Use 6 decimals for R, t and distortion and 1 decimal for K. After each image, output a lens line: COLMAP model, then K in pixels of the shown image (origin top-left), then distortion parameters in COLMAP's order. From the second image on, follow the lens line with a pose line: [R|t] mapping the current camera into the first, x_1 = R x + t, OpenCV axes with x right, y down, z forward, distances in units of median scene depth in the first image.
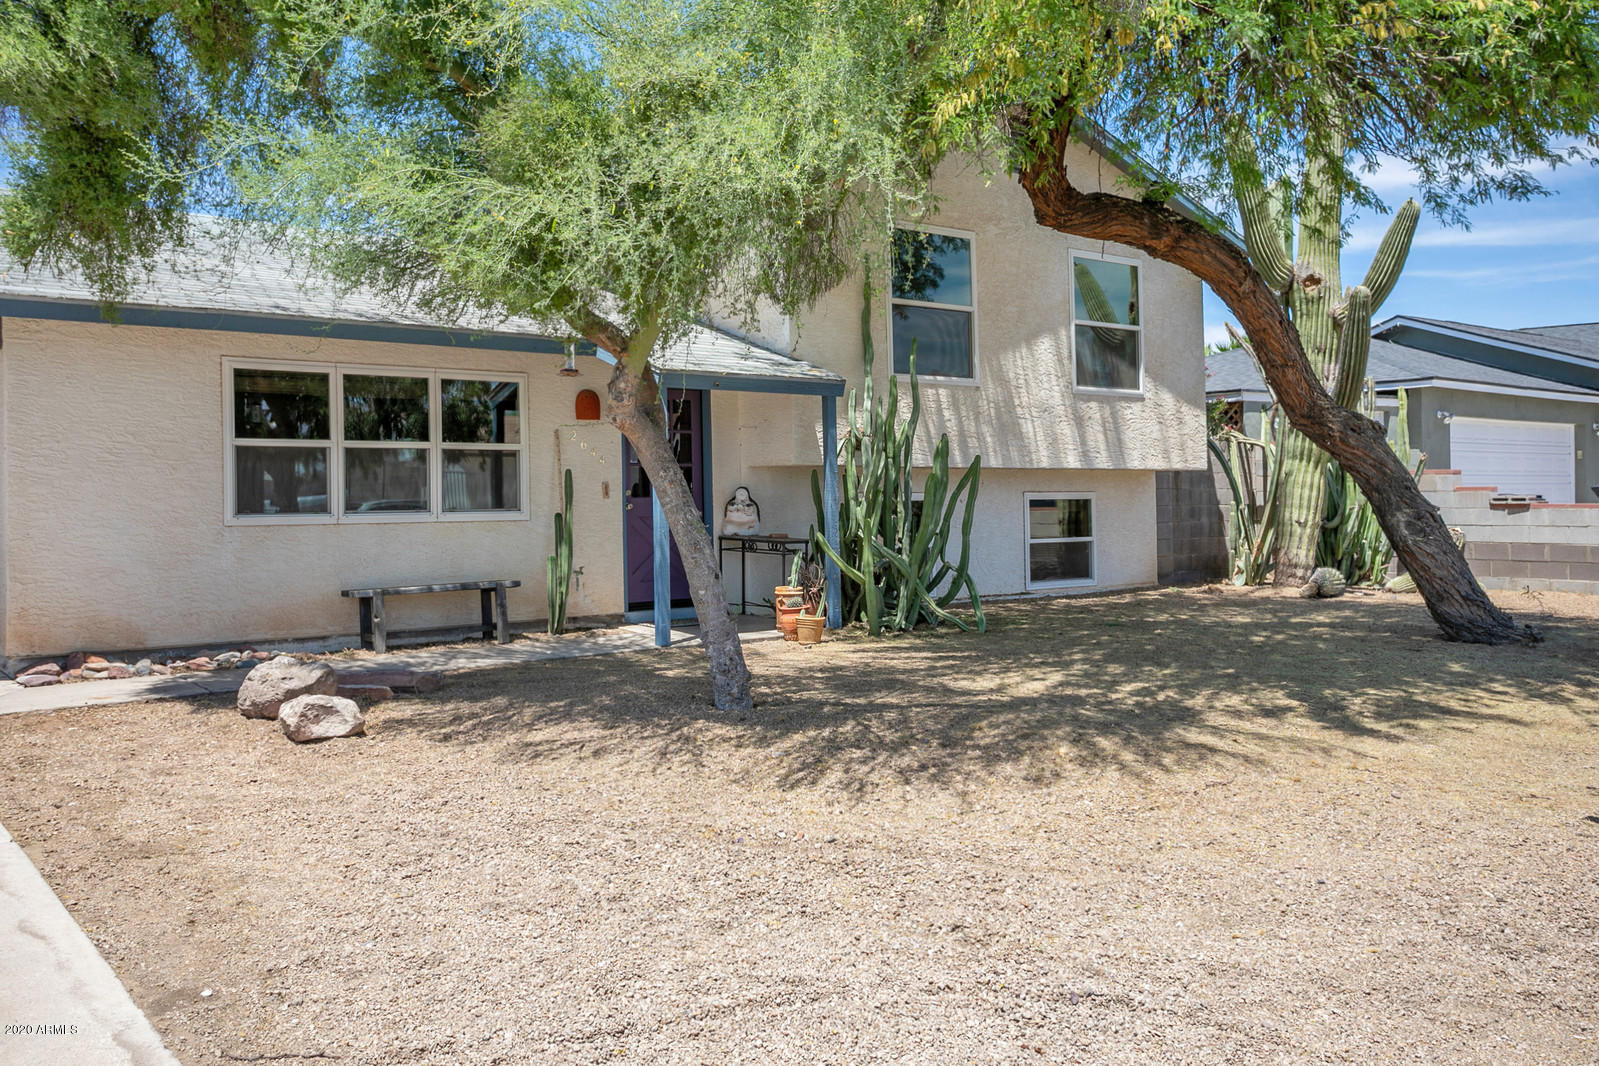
lens RADIAL K [[1395.5, 0, 799.5], [0, 1395.5, 533.0], [0, 0, 1]] dist [0.052968, 0.005794]
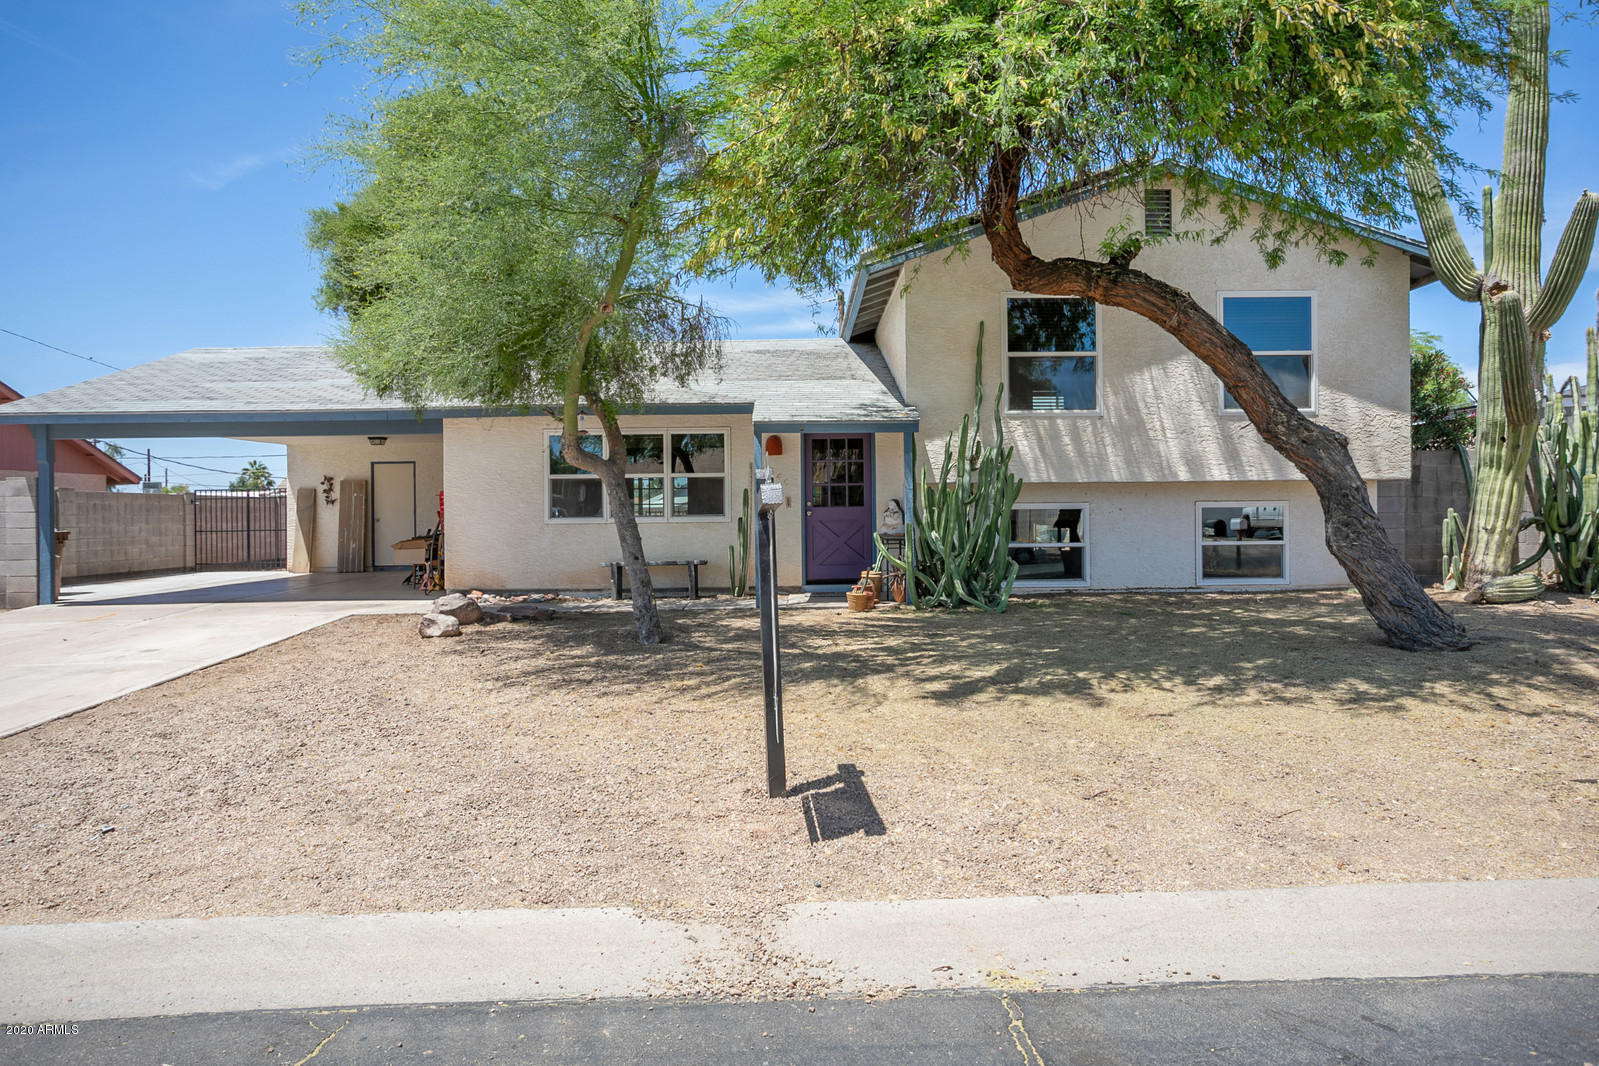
lens RADIAL K [[1049.9, 0, 809.0], [0, 1049.9, 535.4], [0, 0, 1]] dist [-0.035257, 0.071717]
pose [[0.788498, 0.008189, -0.614982, 0.460213], [-0.012440, 0.999919, -0.002636, 0.005405], [0.614911, 0.009729, 0.788537, 0.113407]]
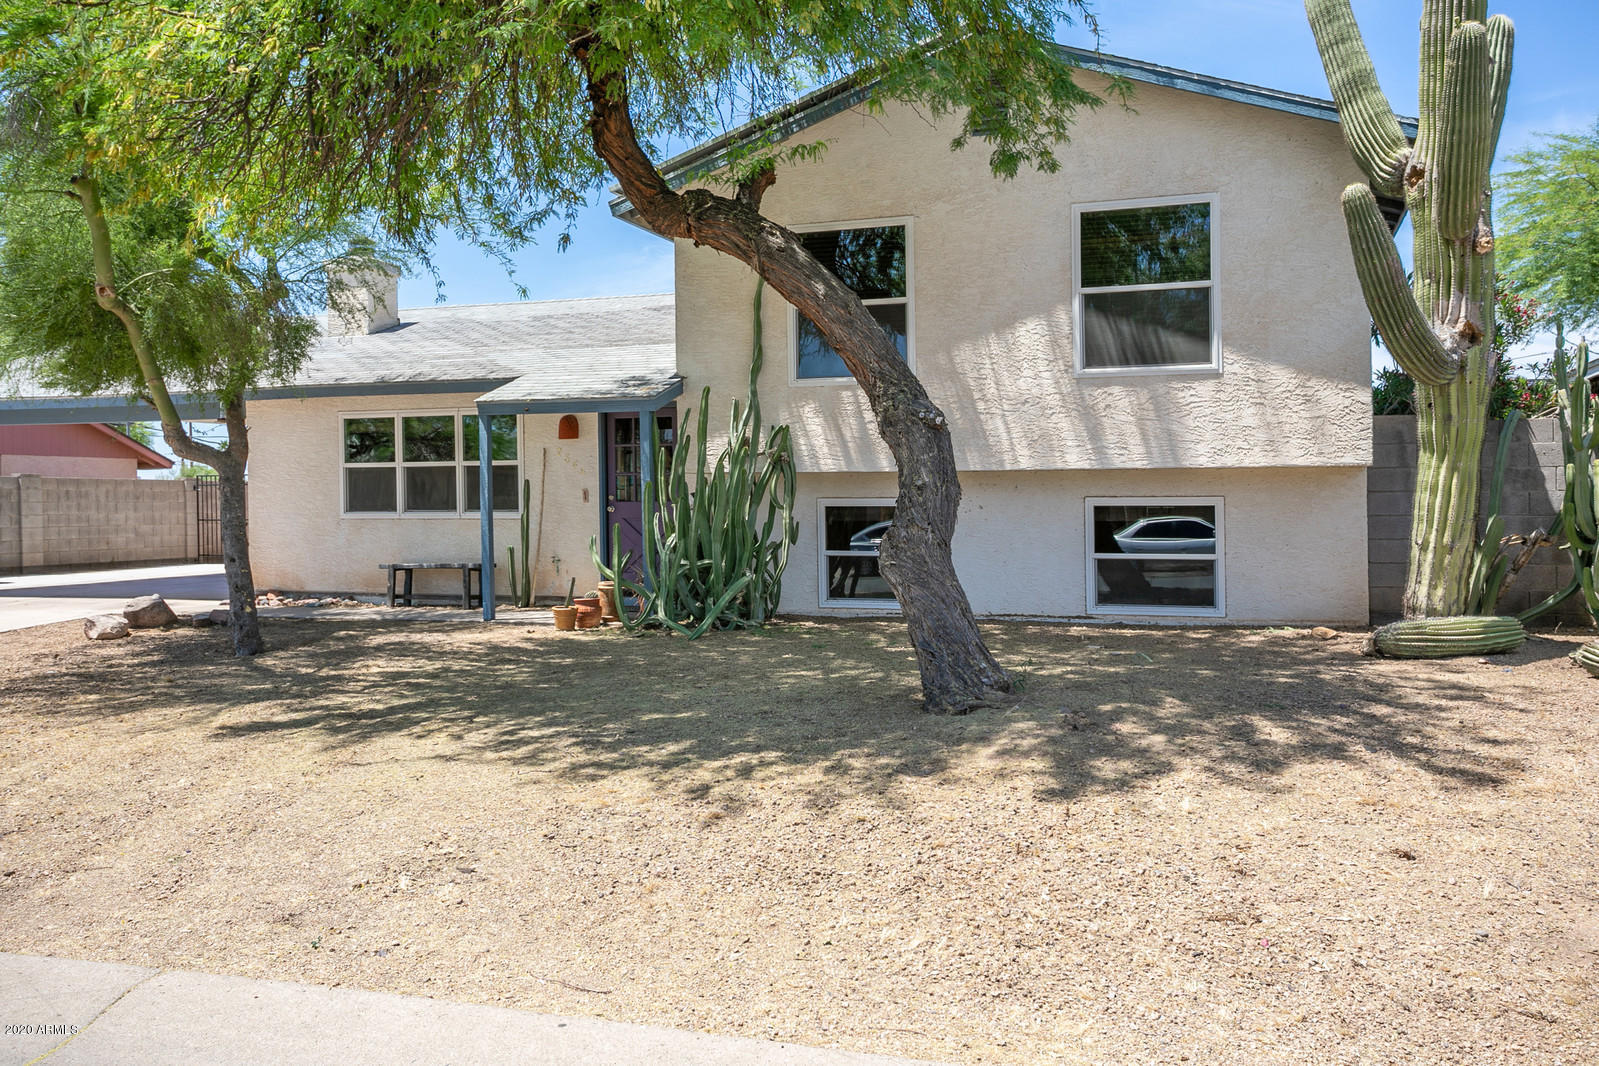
lens RADIAL K [[1395.5, 0, 799.5], [0, 1395.5, 533.0], [0, 0, 1]] dist [0.052968, 0.005794]
pose [[0.514400, 0.021906, -0.857271, 0.818903], [-0.025014, 0.999632, 0.010534, -0.012996], [0.857186, 0.016025, 0.514758, 0.432569]]
